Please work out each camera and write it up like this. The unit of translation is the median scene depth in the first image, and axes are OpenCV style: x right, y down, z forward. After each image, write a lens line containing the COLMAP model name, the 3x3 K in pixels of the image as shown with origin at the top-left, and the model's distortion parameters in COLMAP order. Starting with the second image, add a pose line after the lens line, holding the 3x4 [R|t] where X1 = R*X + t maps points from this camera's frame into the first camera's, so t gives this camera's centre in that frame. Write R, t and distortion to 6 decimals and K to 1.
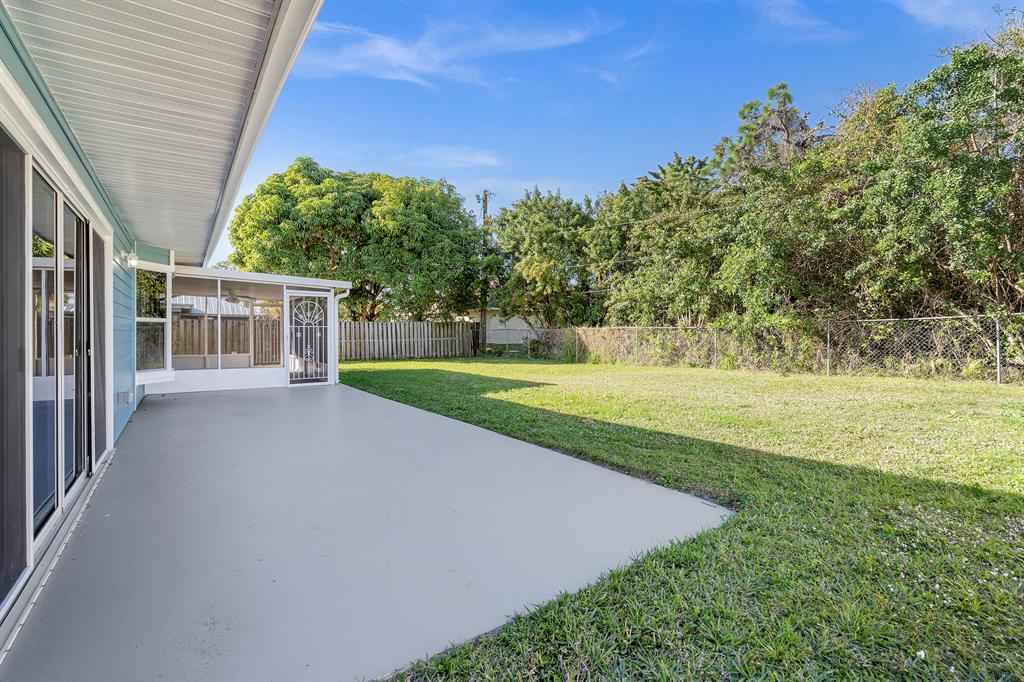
lens RADIAL K [[461.0, 0, 513.3], [0, 461.0, 333.0], [0, 0, 1]] dist [-0.005835, 0.000629]
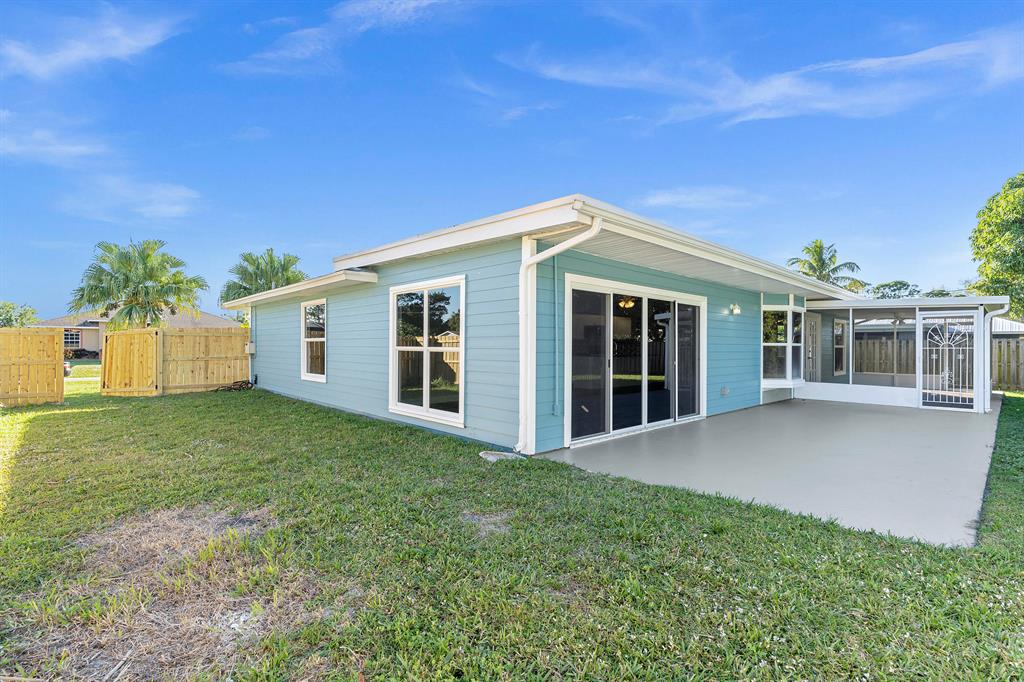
lens RADIAL K [[461.0, 0, 519.3], [0, 461.0, 349.5], [0, 0, 1]] dist [-0.005835, 0.000629]
pose [[0.122983, 0.006798, -0.992385, 0.388422], [-0.009163, 0.999942, 0.005714, -0.008279], [0.992366, 0.008391, 0.123038, 0.004980]]
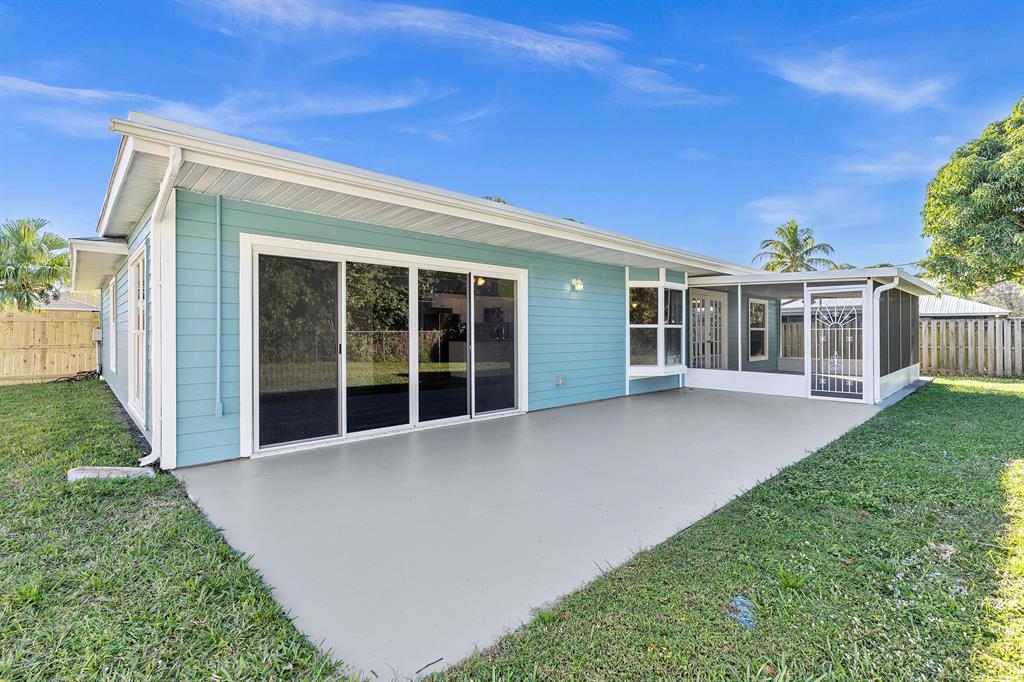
lens RADIAL K [[461.0, 0, 518.3], [0, 461.0, 336.9], [0, 0, 1]] dist [-0.005835, 0.000629]
pose [[0.124798, 0.007850, -0.992151, 0.301432], [-0.003136, 0.999967, 0.007517, -0.004281], [0.992177, 0.002173, 0.124818, 0.333459]]
